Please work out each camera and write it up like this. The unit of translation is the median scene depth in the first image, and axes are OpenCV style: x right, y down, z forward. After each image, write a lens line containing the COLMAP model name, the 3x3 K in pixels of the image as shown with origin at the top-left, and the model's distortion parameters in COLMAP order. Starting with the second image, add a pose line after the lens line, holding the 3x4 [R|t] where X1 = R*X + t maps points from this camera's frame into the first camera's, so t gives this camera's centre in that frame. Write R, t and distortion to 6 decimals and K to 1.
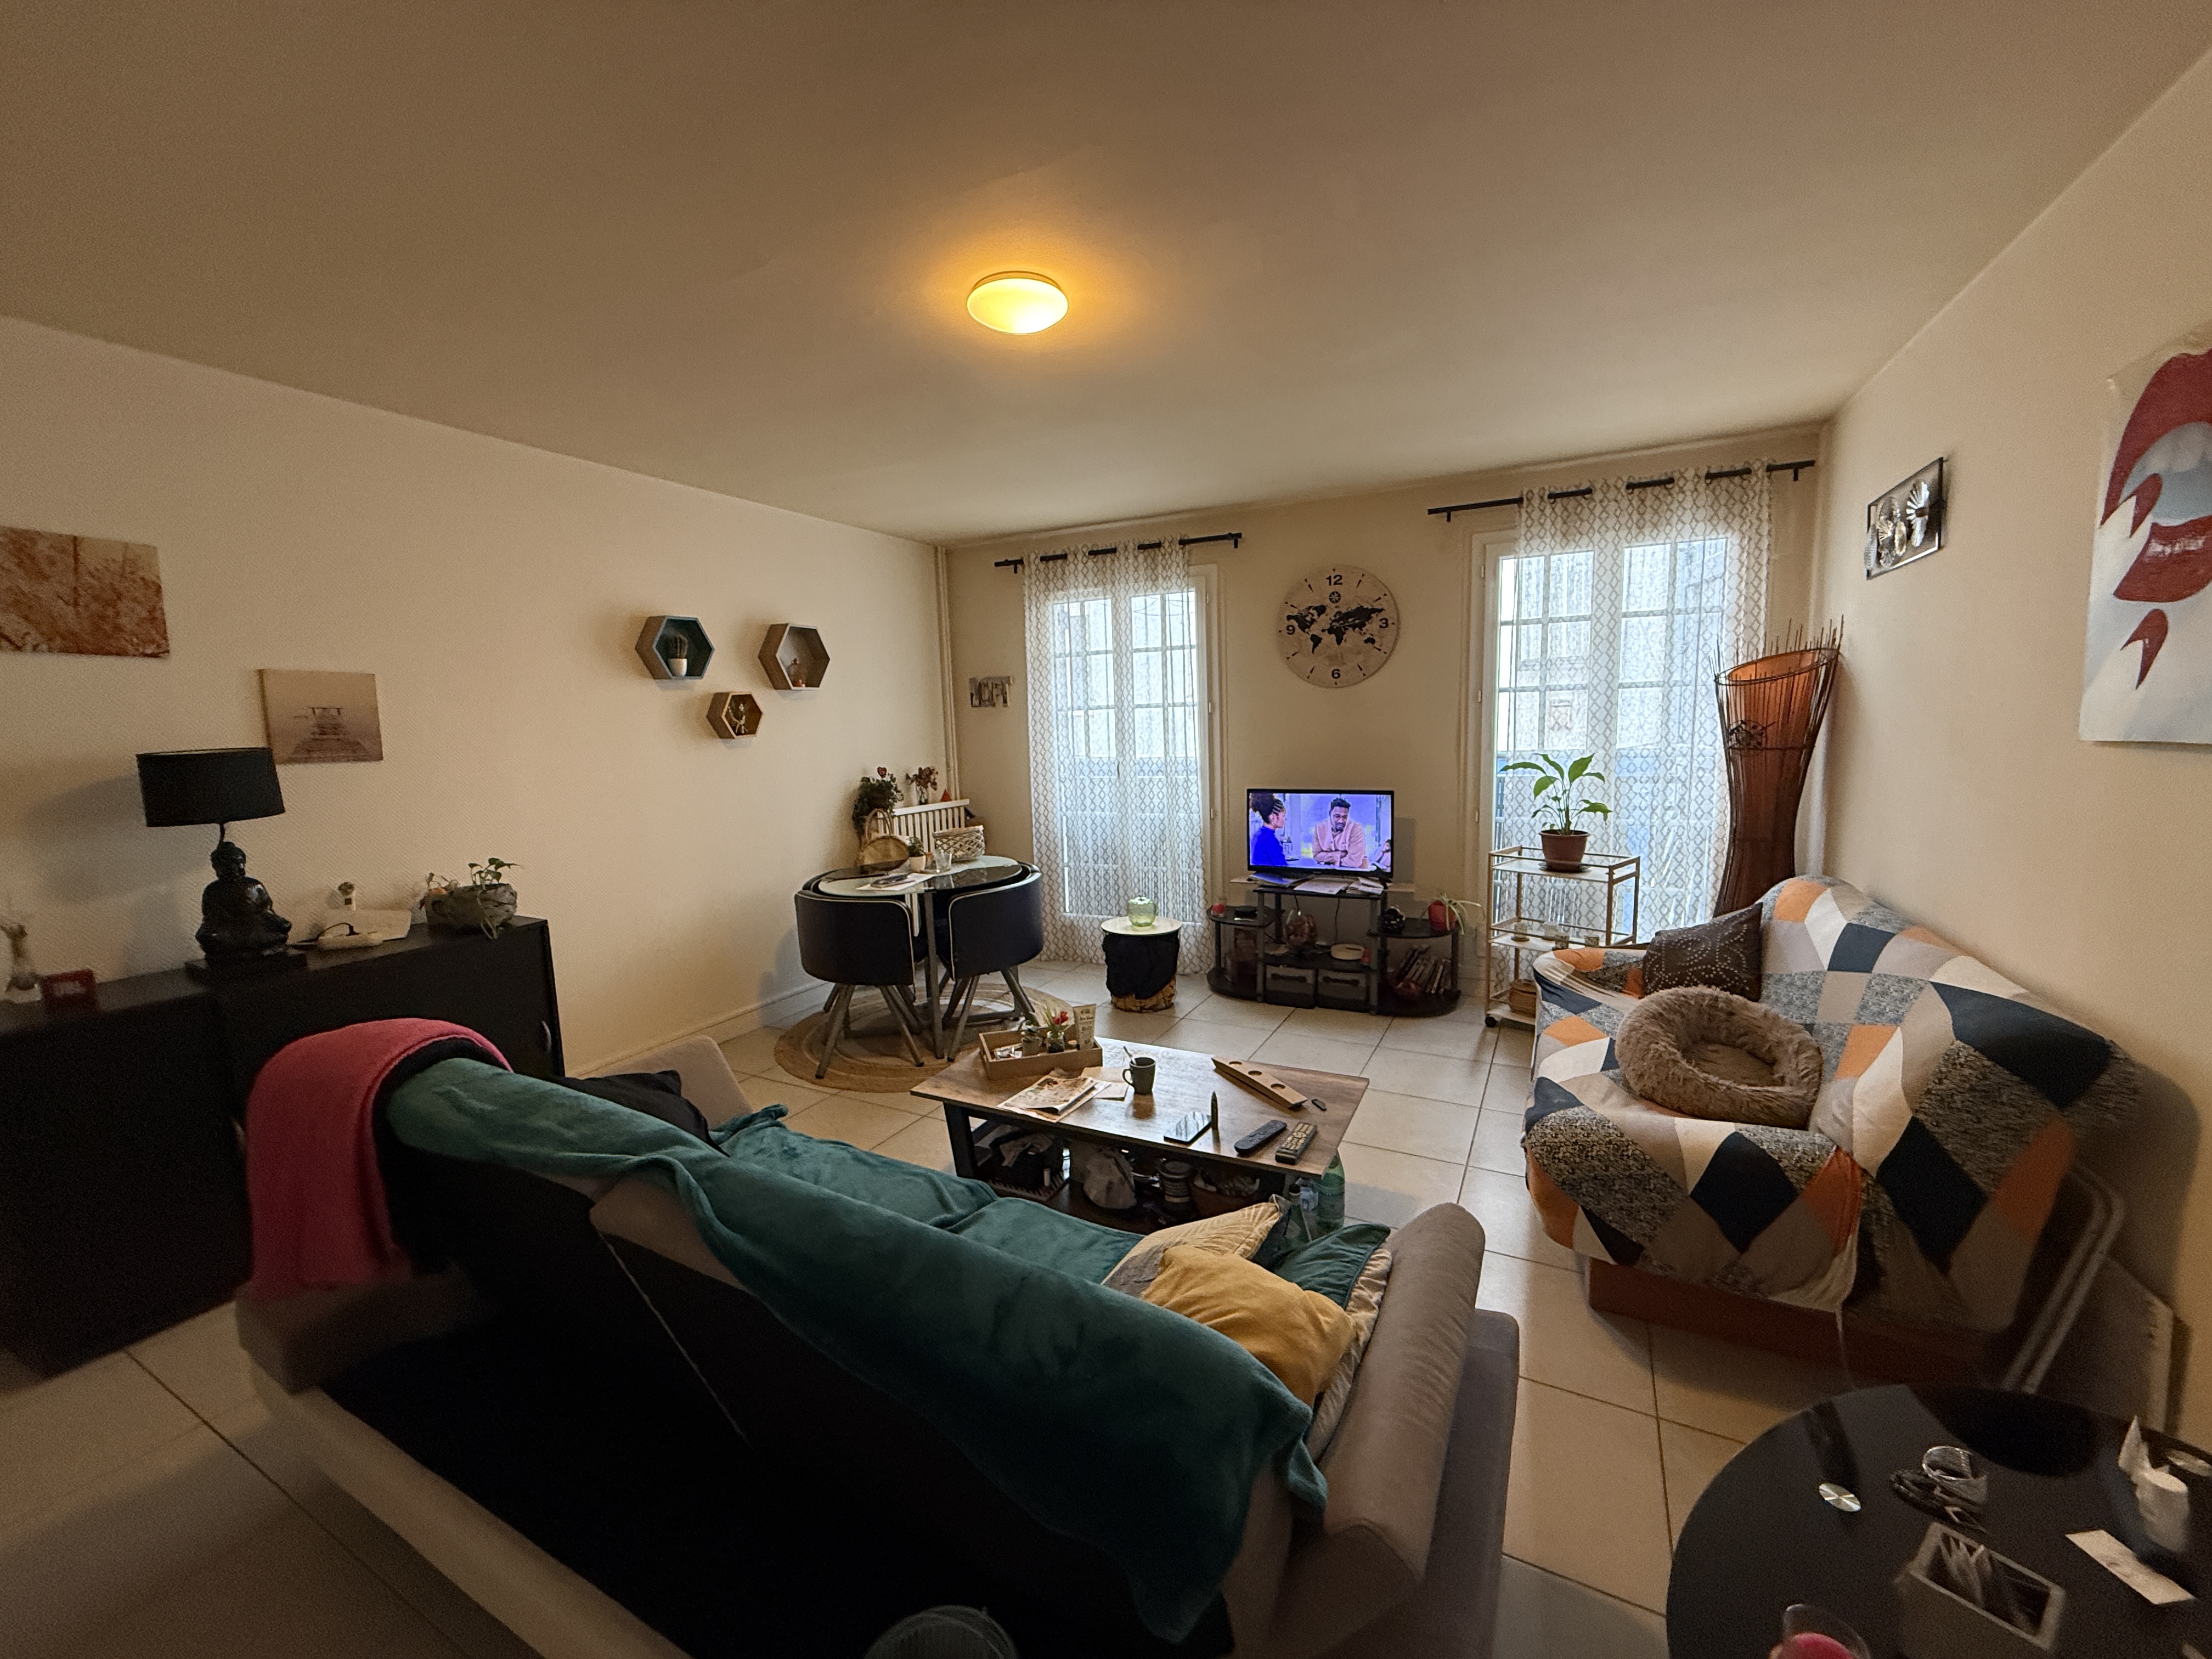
lens RADIAL K [[877.4, 0, 1103.3], [0, 877.4, 832.3], [0, 0, 1]] dist [-0.000150, -0.000551]
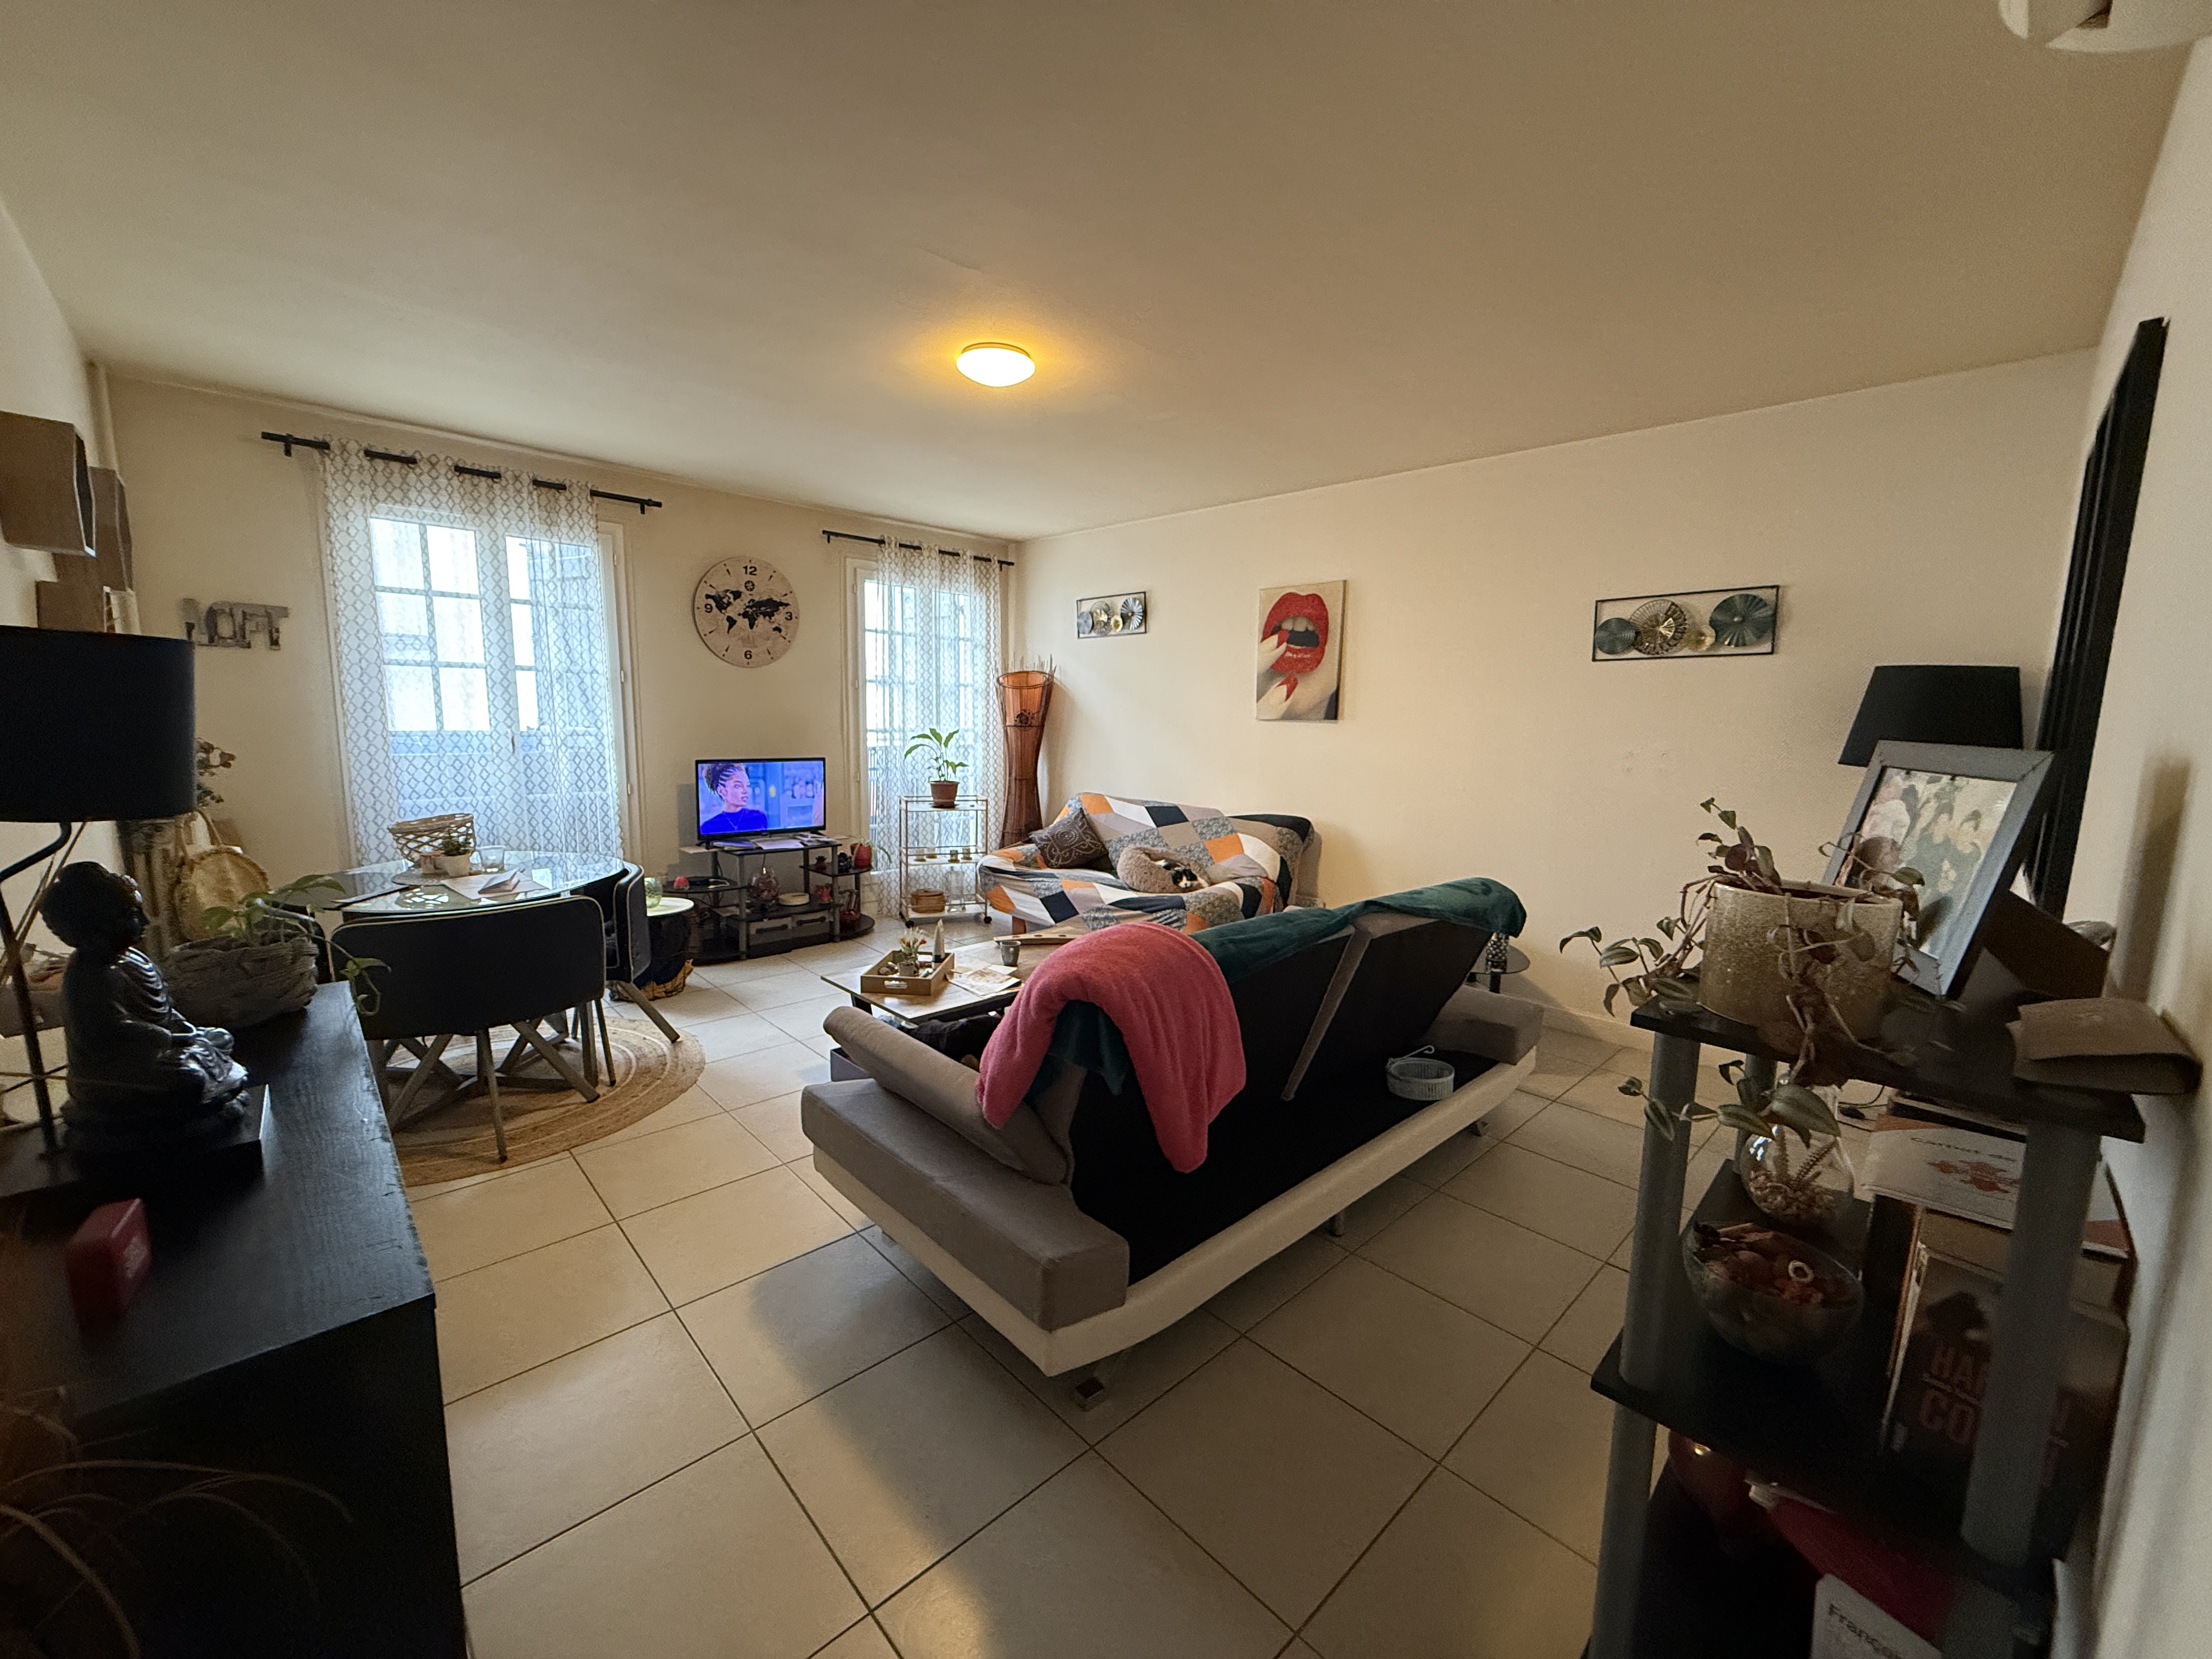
lens RADIAL K [[877.4, 0, 1103.3], [0, 877.4, 832.3], [0, 0, 1]] dist [-0.000150, -0.000551]
pose [[0.322552, -0.092967, 0.941975, -0.668665], [0.088725, 0.993753, 0.067696, 0.006991], [-0.942384, 0.061741, 0.328785, 0.232325]]
